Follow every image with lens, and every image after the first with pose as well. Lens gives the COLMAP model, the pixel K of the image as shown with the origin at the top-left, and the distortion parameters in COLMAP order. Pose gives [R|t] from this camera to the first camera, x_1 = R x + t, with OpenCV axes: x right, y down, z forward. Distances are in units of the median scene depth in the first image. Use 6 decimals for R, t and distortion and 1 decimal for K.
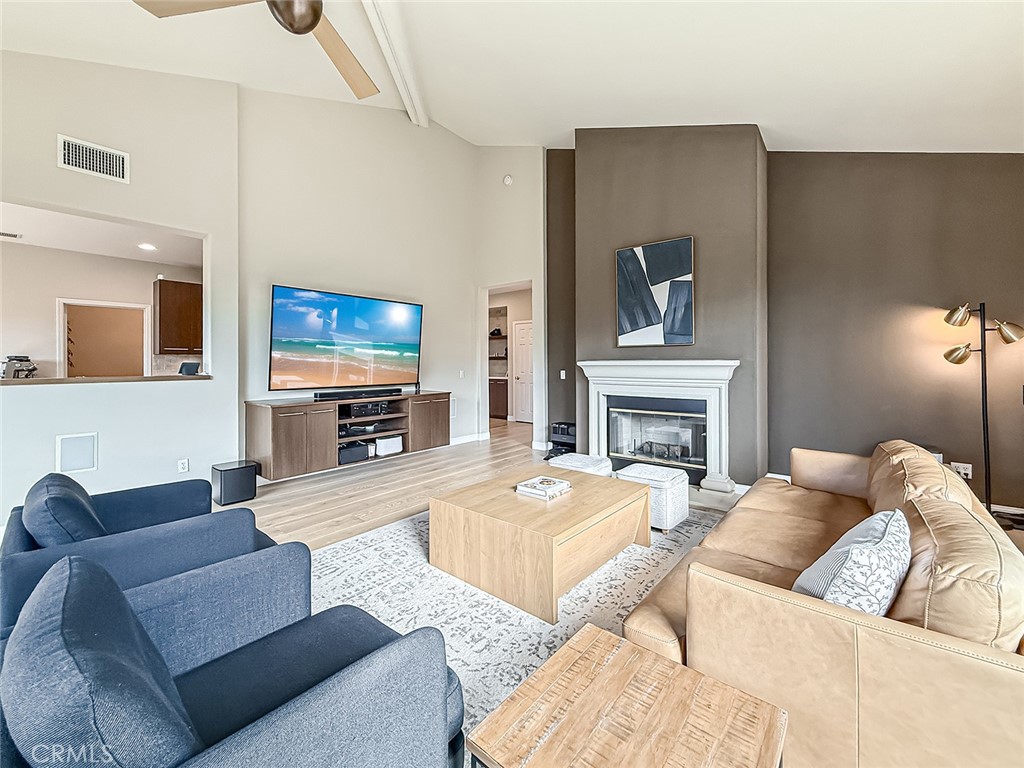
lens RADIAL K [[417.6, 0, 510.3], [0, 417.6, 359.1], [0, 0, 1]] dist [0.001438, 0.000133]
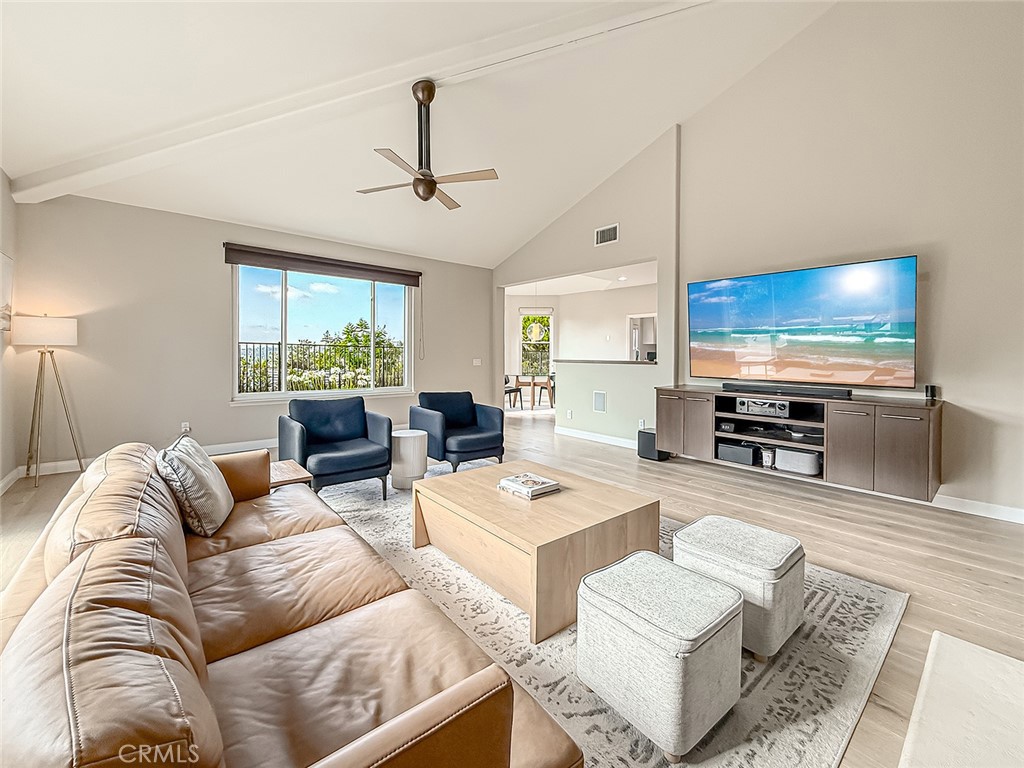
lens RADIAL K [[417.6, 0, 510.3], [0, 417.6, 359.1], [0, 0, 1]] dist [0.001438, 0.000133]
pose [[-0.163085, 0.017684, -0.986454, 0.606535], [0.002428, 0.999844, 0.017522, 0.006826], [0.986609, 0.000462, -0.163102, 0.681392]]
